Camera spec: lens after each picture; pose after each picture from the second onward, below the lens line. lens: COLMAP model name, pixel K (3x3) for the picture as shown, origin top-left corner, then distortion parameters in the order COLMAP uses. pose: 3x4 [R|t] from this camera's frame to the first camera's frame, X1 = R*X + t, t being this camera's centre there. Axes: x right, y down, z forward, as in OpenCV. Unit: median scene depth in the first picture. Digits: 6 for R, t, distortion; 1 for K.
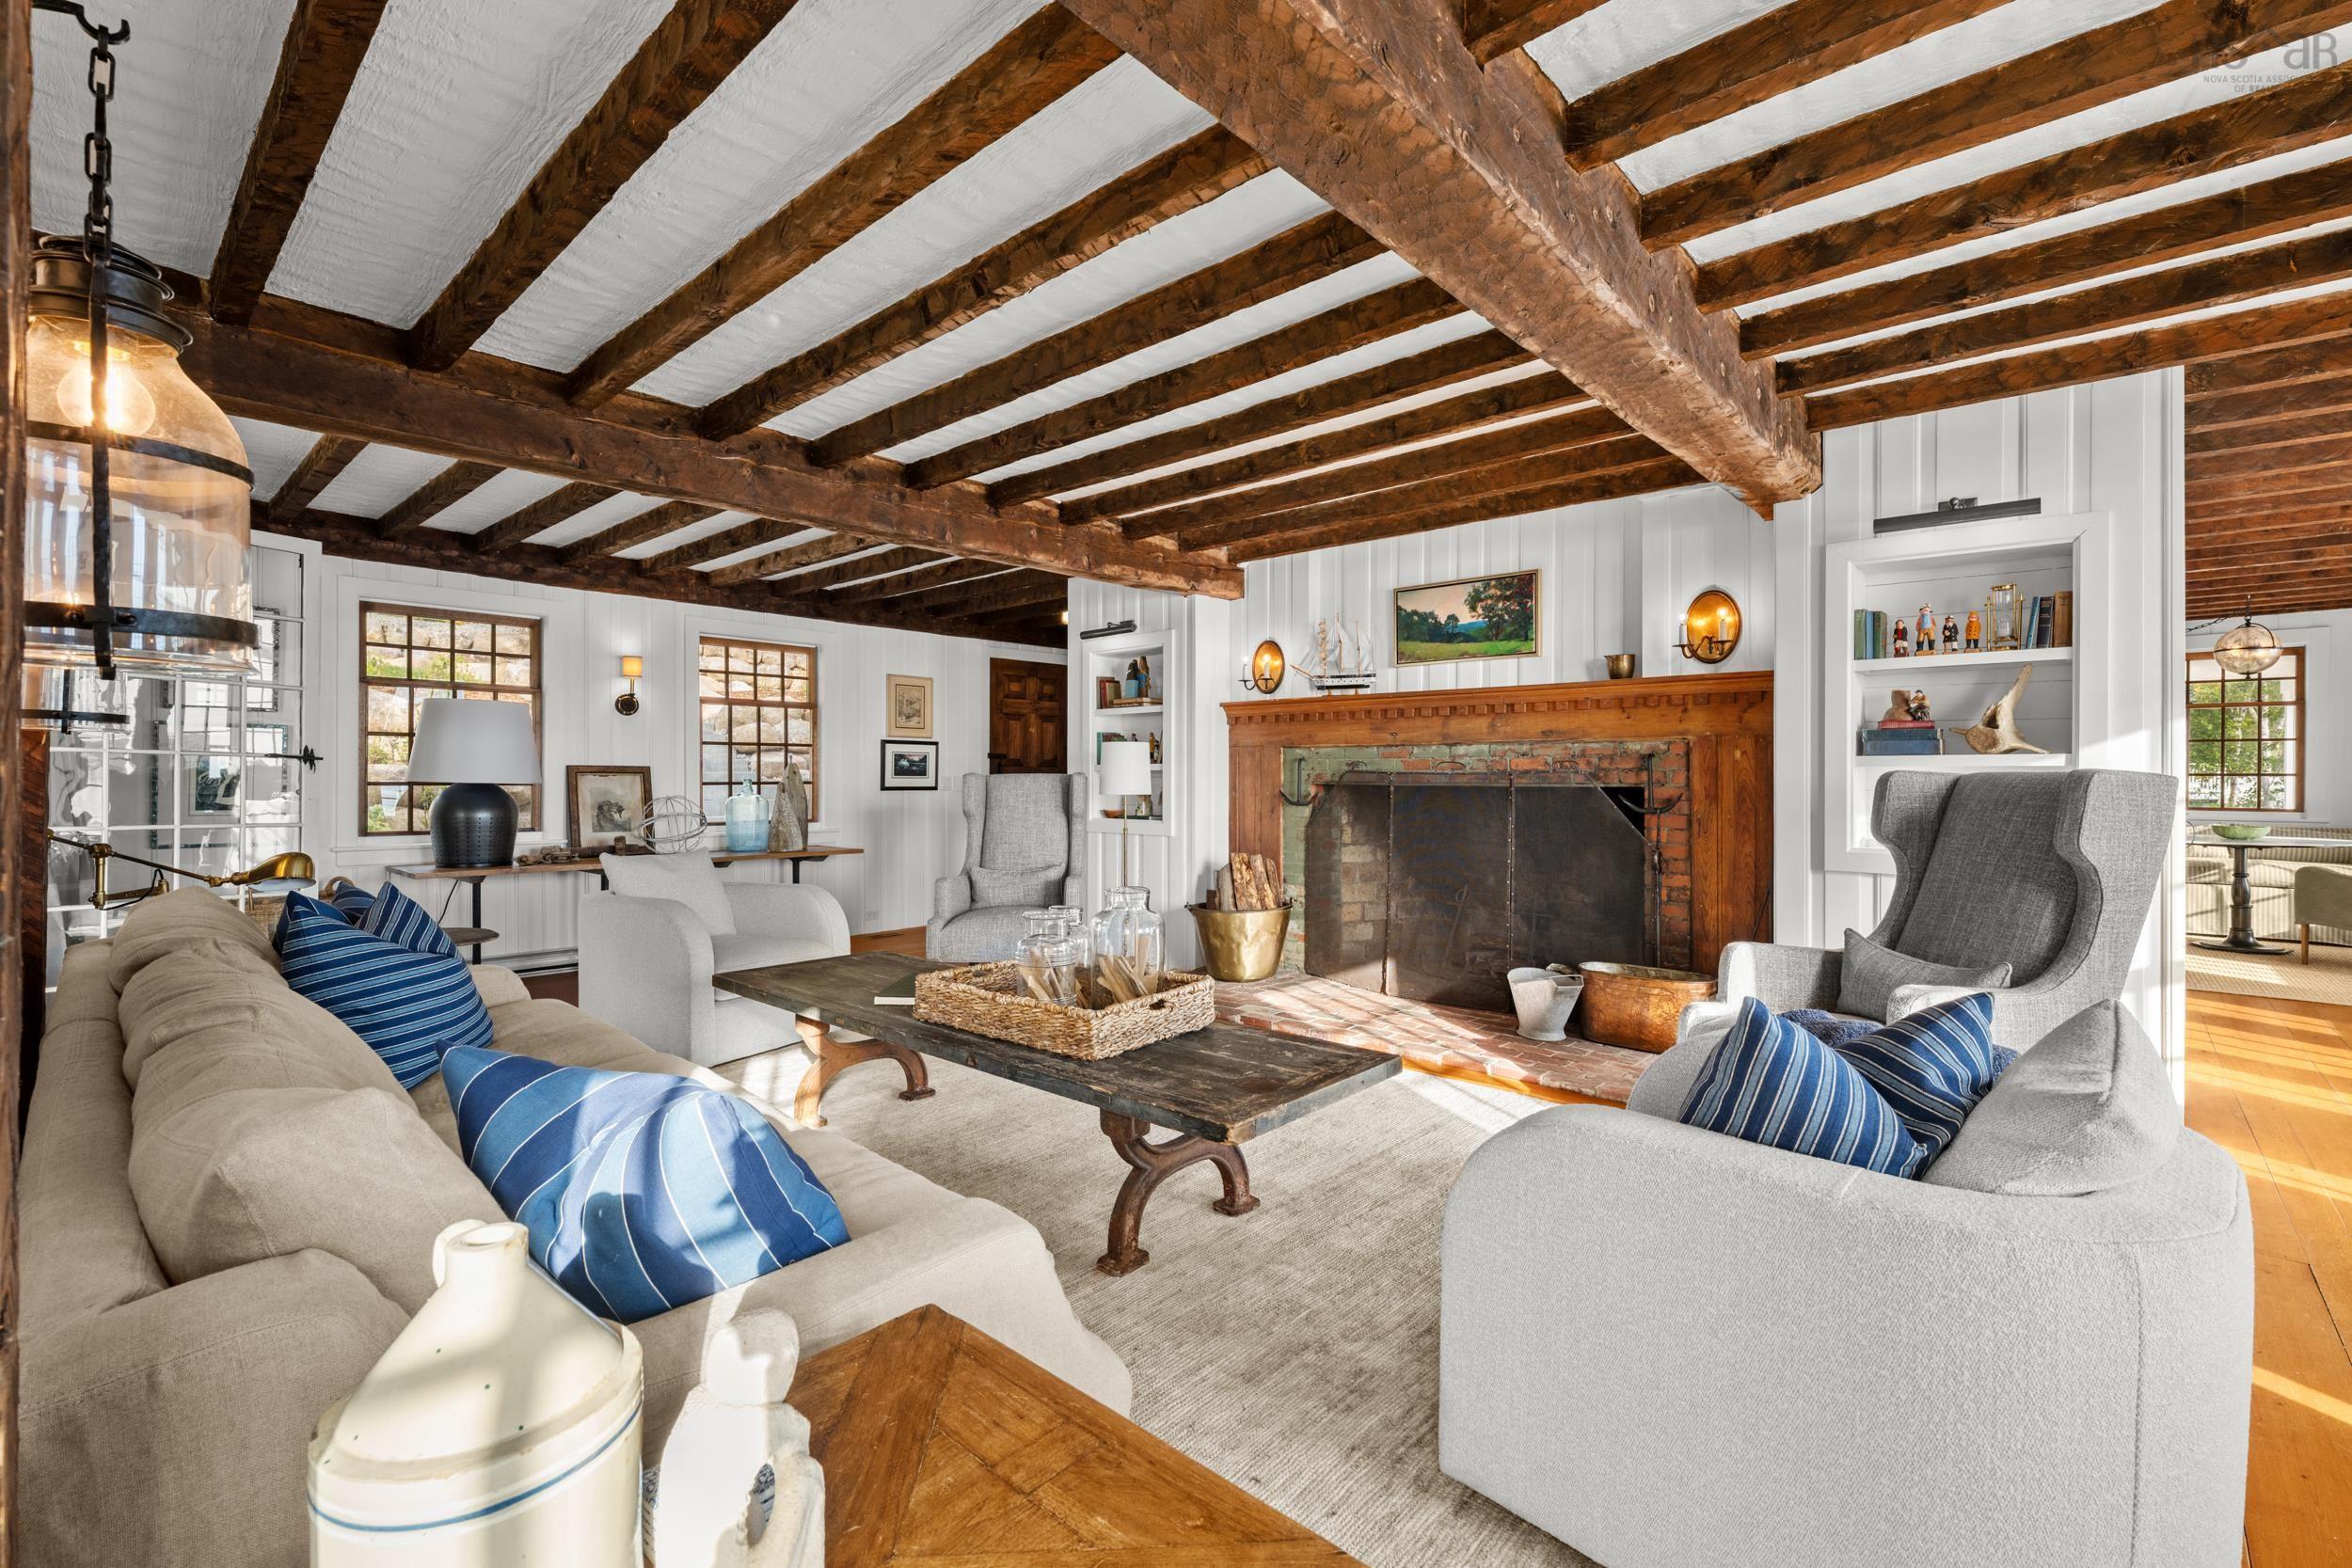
lens RADIAL K [[1029.6, 0, 1176.0], [0, 1029.6, 784.0], [0, 0, 1]] dist [0.027966, 0.000084]
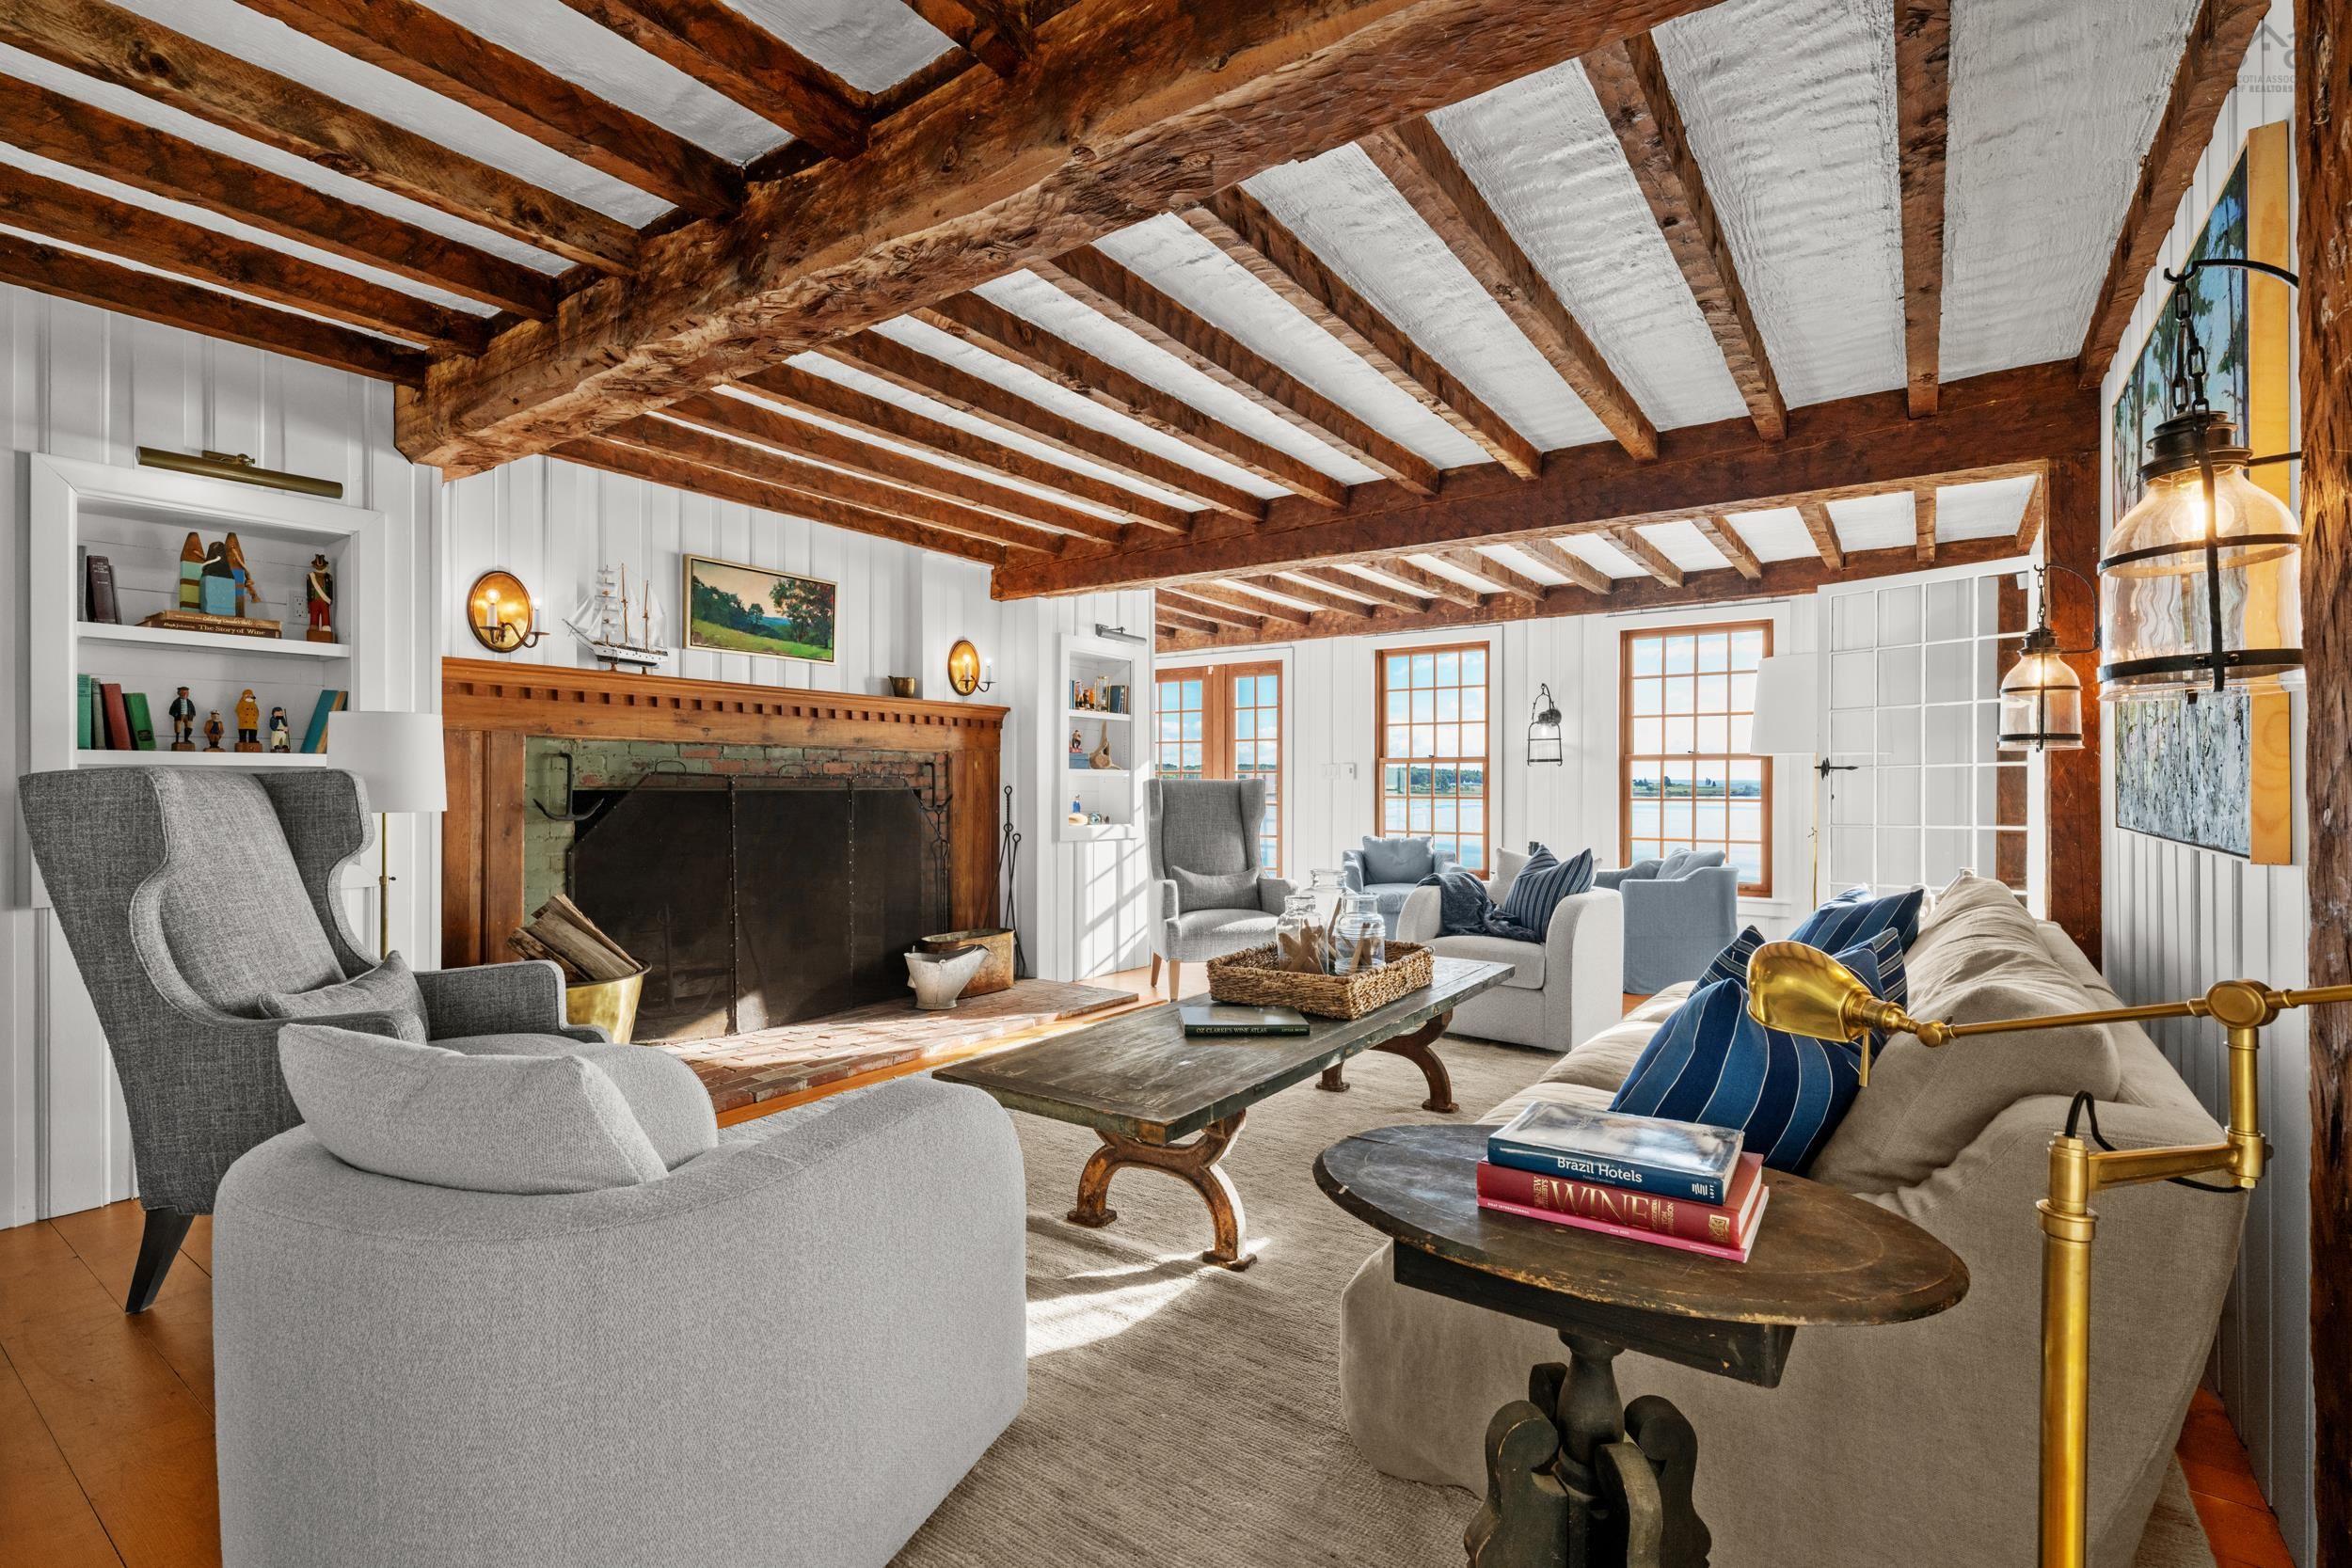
lens RADIAL K [[1061.2, 0, 1176.0], [0, 1061.2, 784.0], [0, 0, 1]] dist [-0.000186, -0.000067]
pose [[-0.106961, -0.007422, 0.994236, -0.720124], [-0.003636, 0.999968, 0.007073, -0.012271], [-0.994257, -0.002859, -0.106984, 0.739283]]
